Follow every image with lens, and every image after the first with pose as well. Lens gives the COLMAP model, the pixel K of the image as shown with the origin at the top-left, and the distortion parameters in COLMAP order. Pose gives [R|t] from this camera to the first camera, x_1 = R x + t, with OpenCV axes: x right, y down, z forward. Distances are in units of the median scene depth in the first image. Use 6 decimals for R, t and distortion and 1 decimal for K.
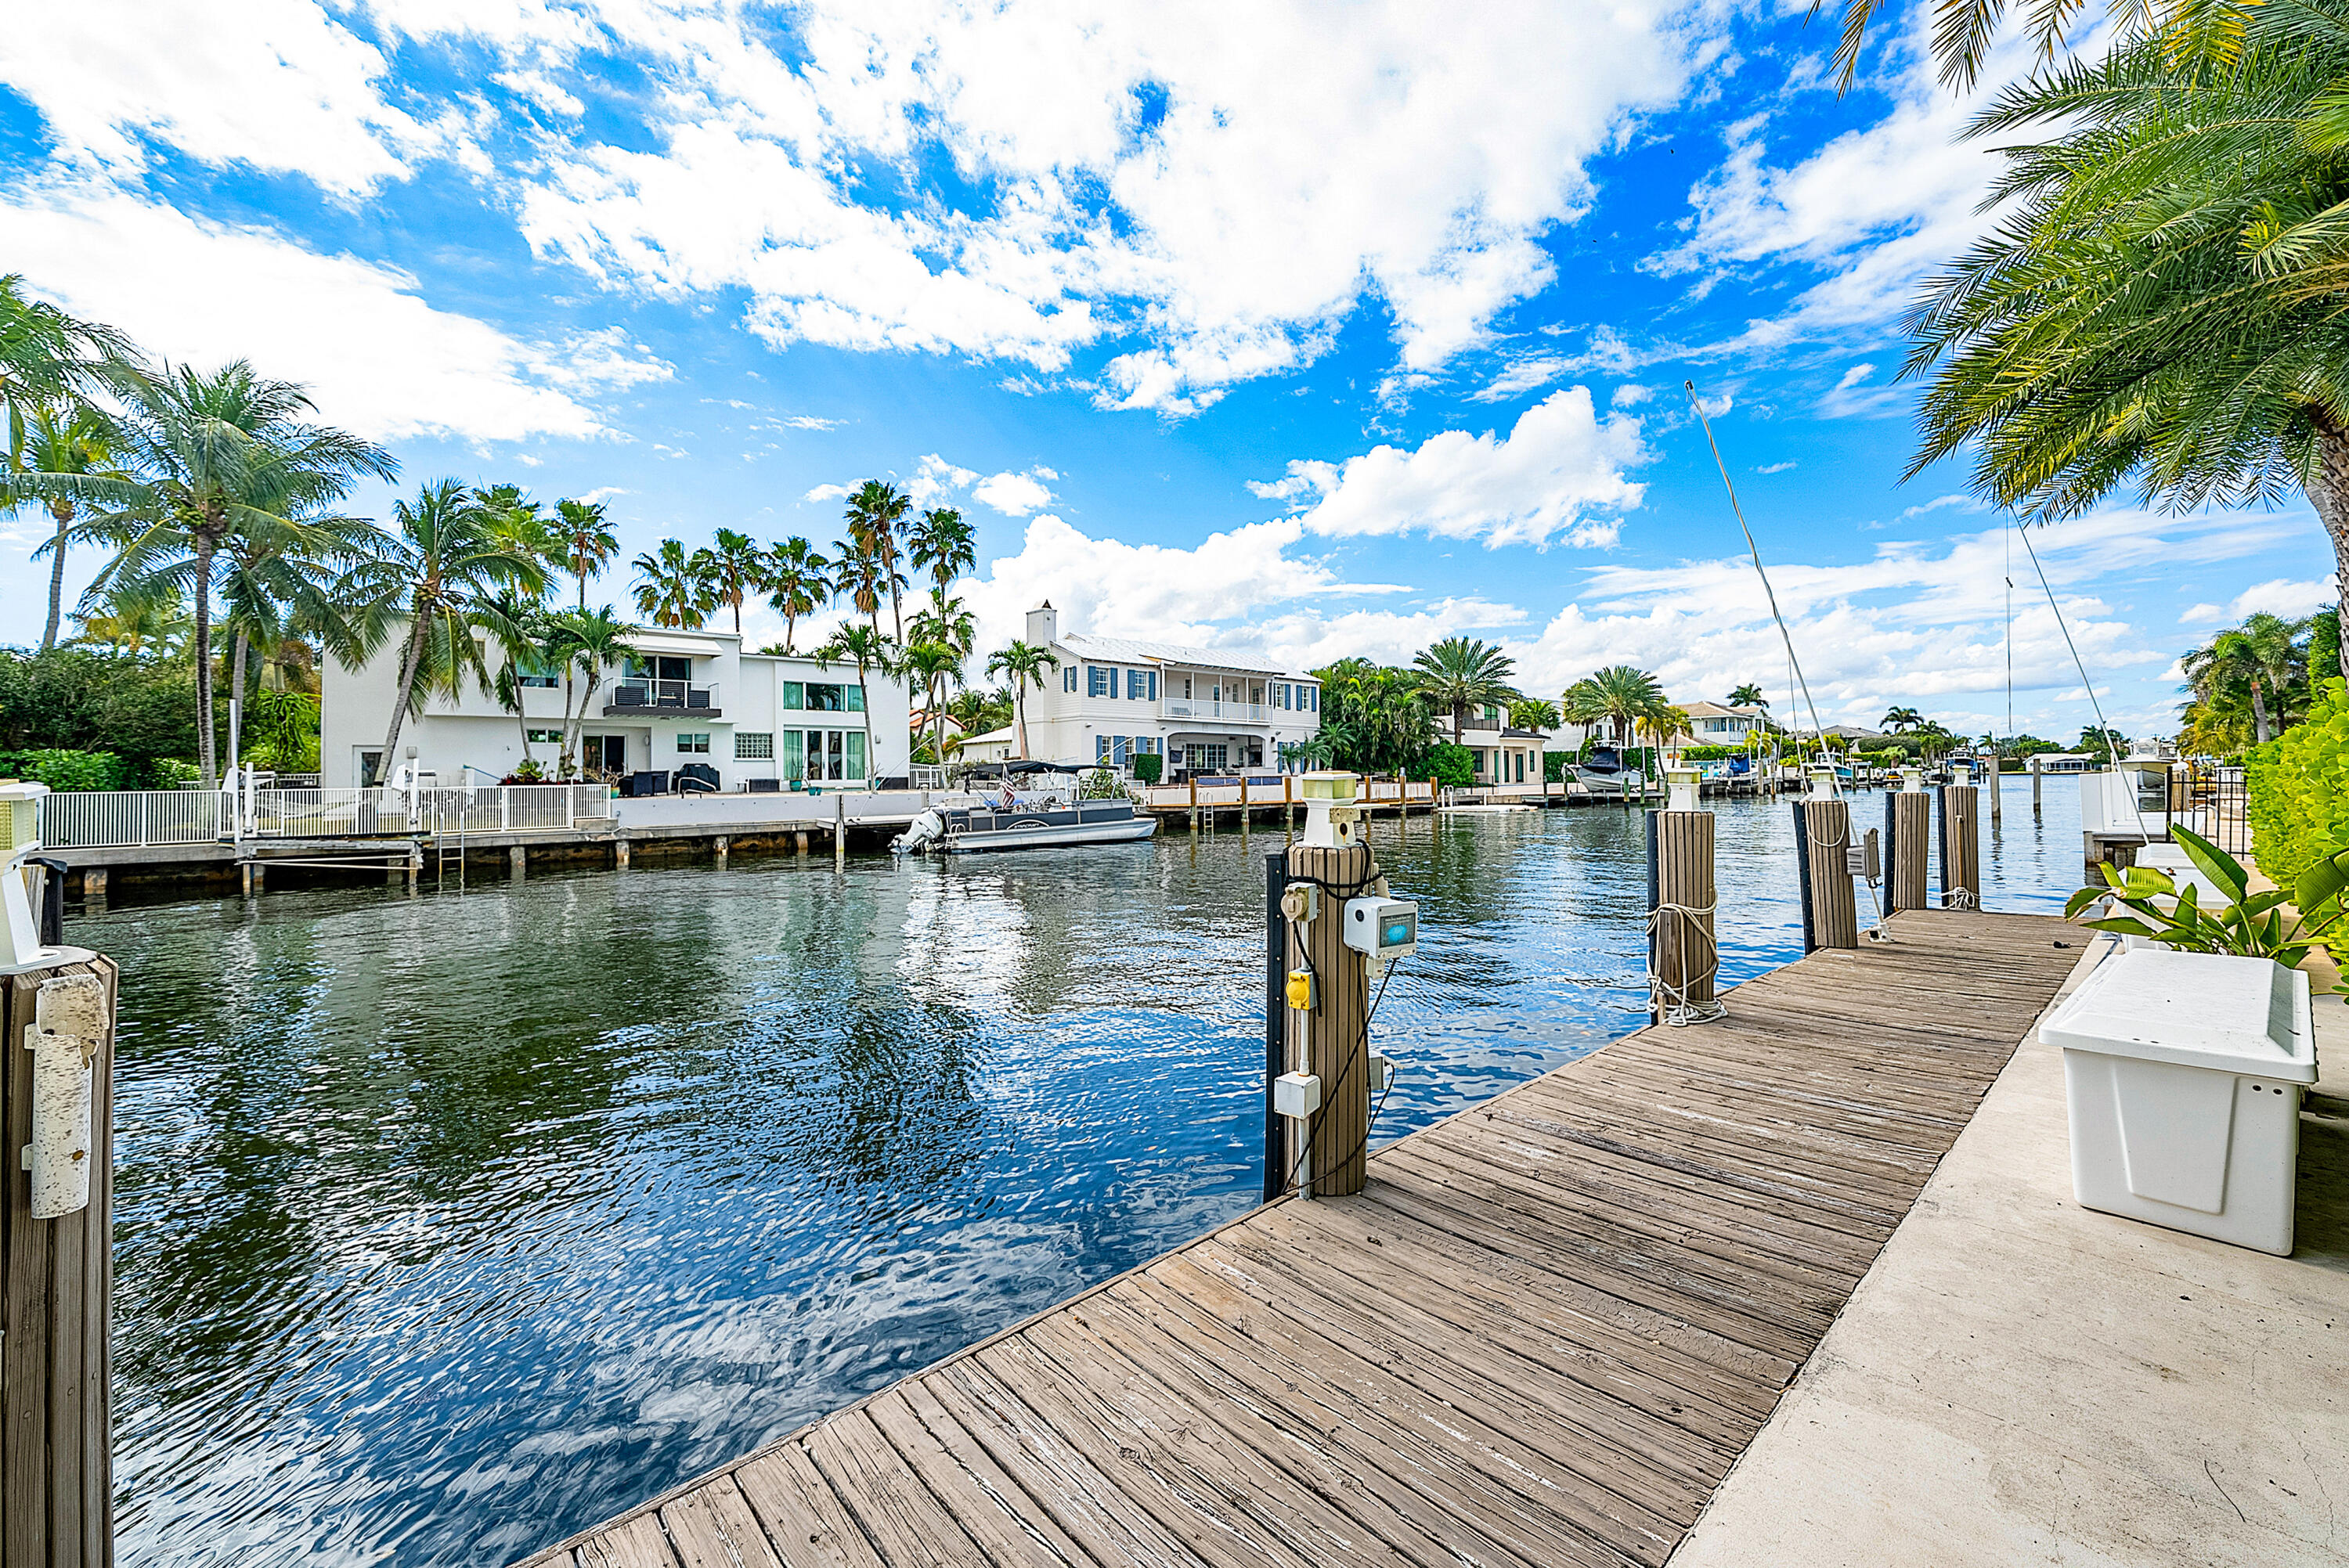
lens RADIAL K [[873.9, 0, 1161.4], [0, 873.9, 777.3], [0, 0, 1]] dist [-0.003770, -0.000132]
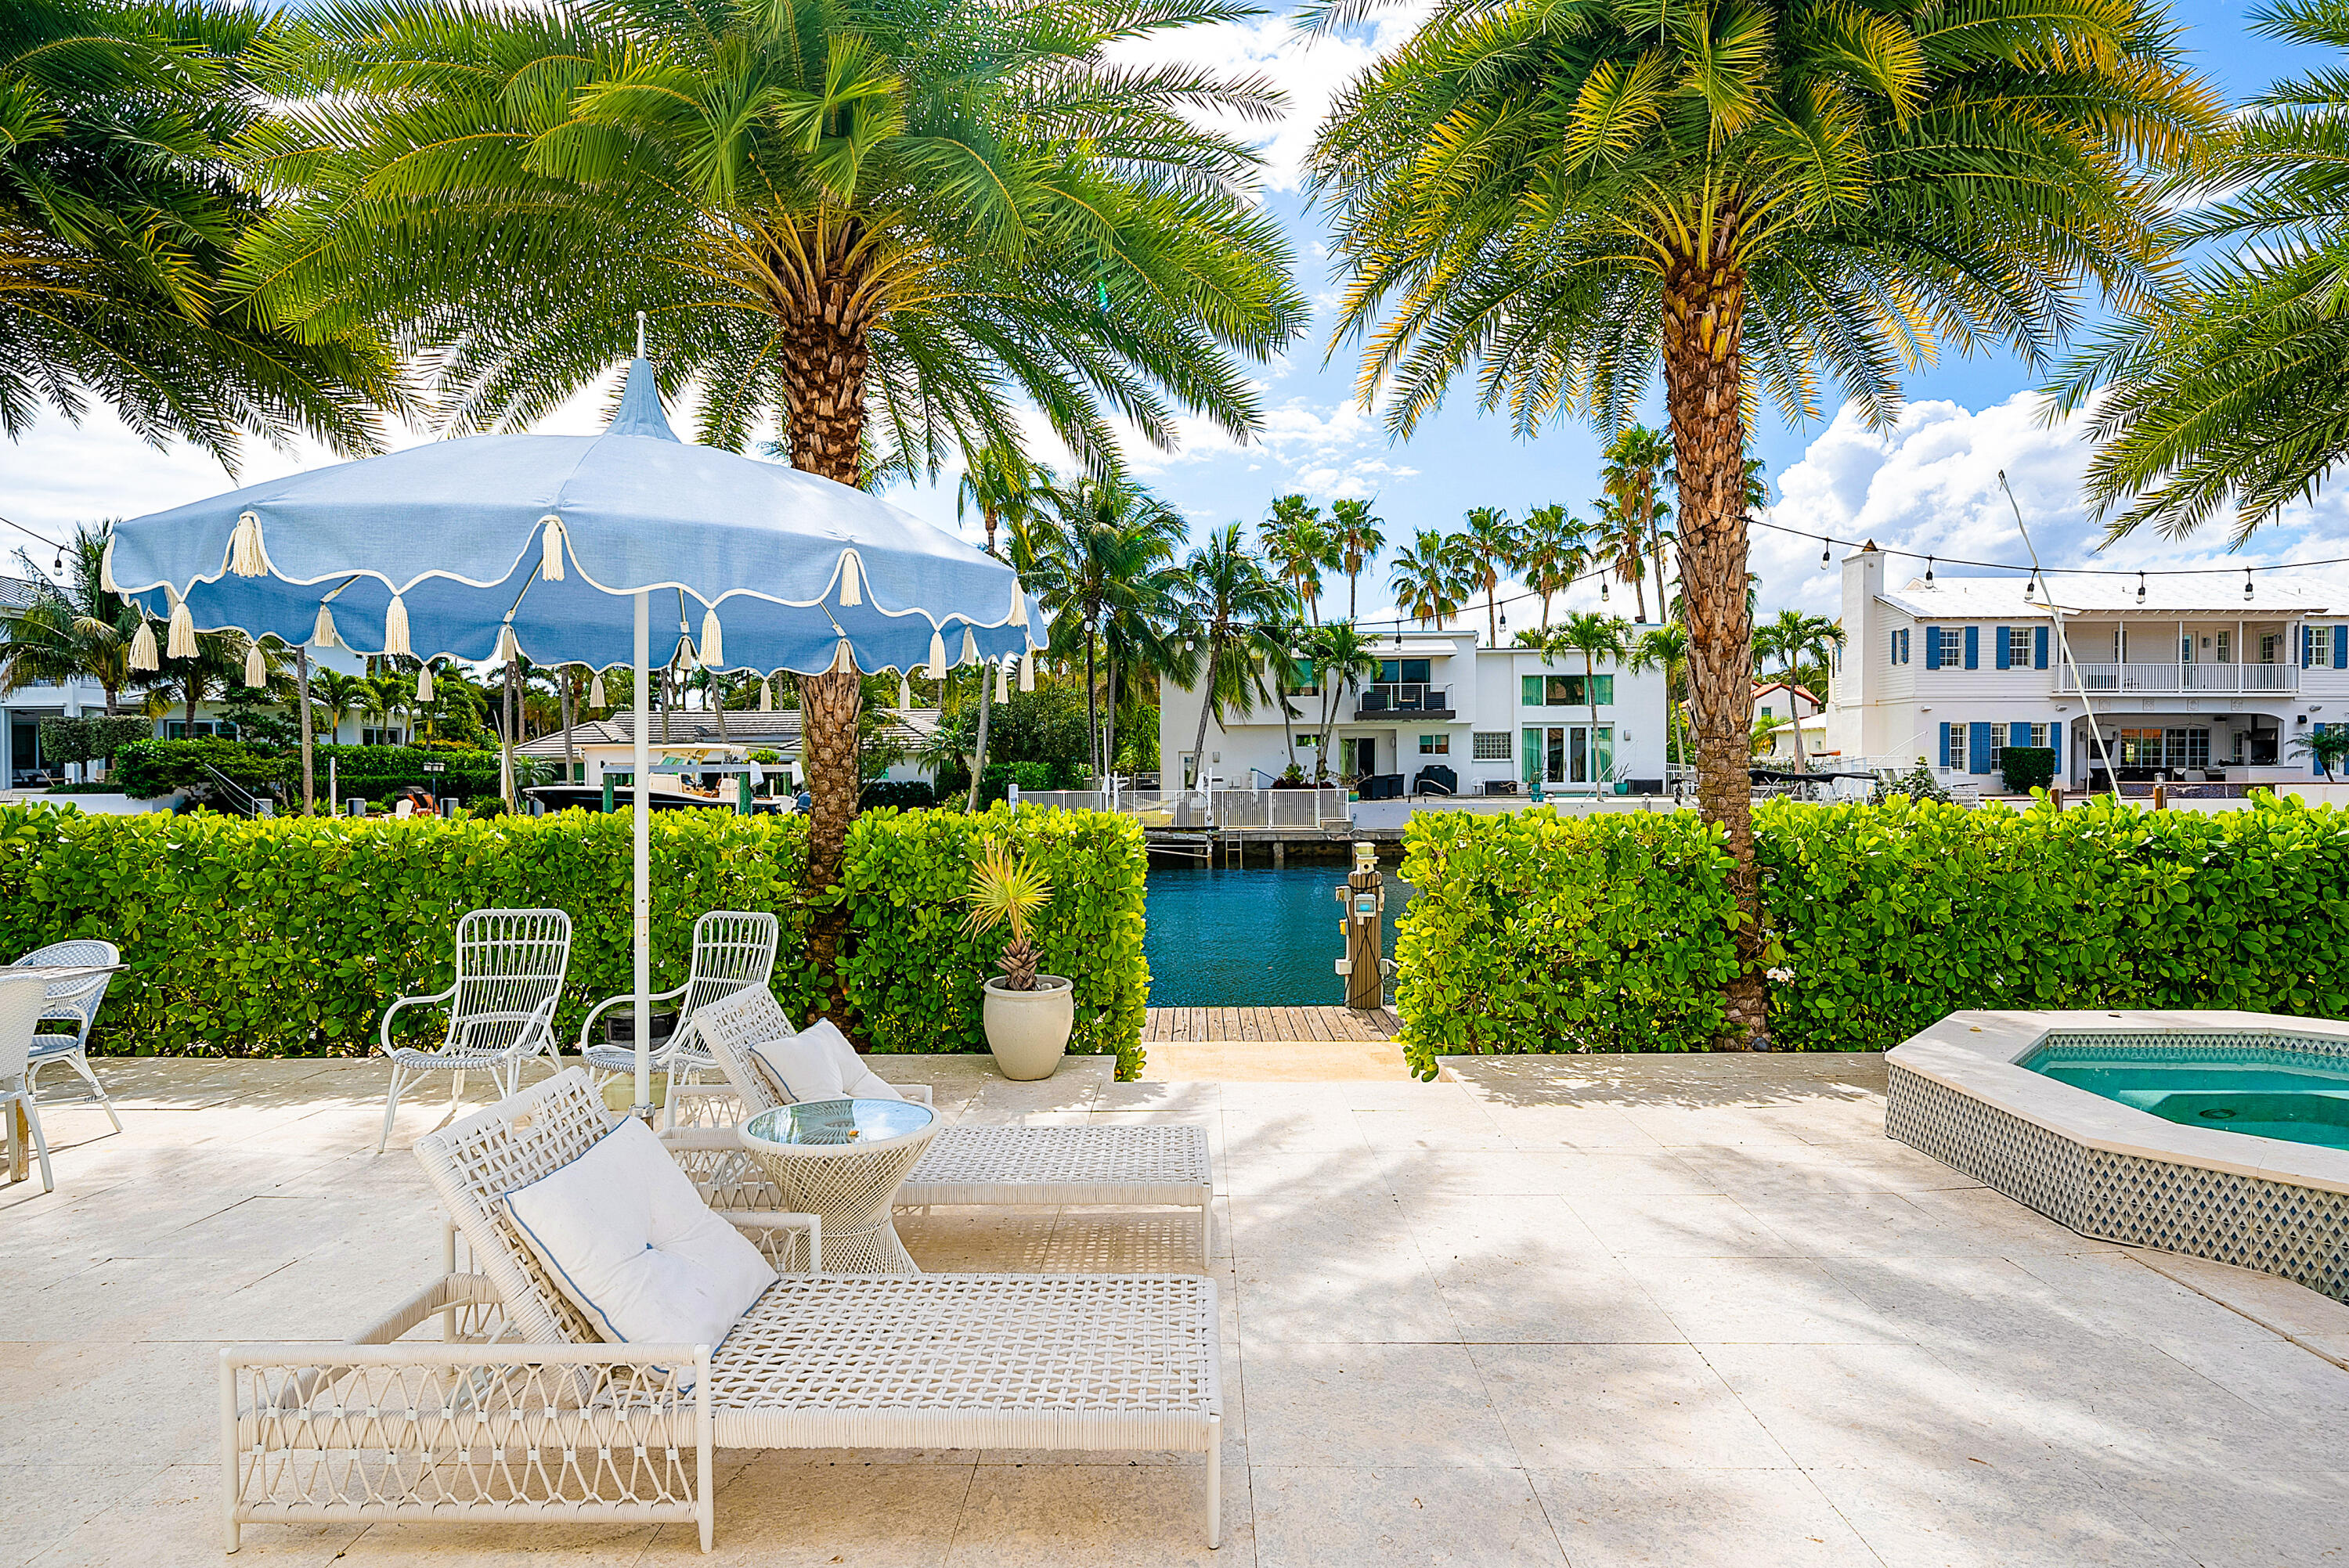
lens RADIAL K [[1201.3, 0, 1185.9], [0, 1201.3, 782.9], [0, 0, 1]] dist [-0.002311, -0.000222]
pose [[0.721327, 0.011945, -0.692491, 0.184838], [-0.000416, 0.999859, 0.016813, -0.017420], [0.692594, -0.011840, 0.721230, -0.153988]]
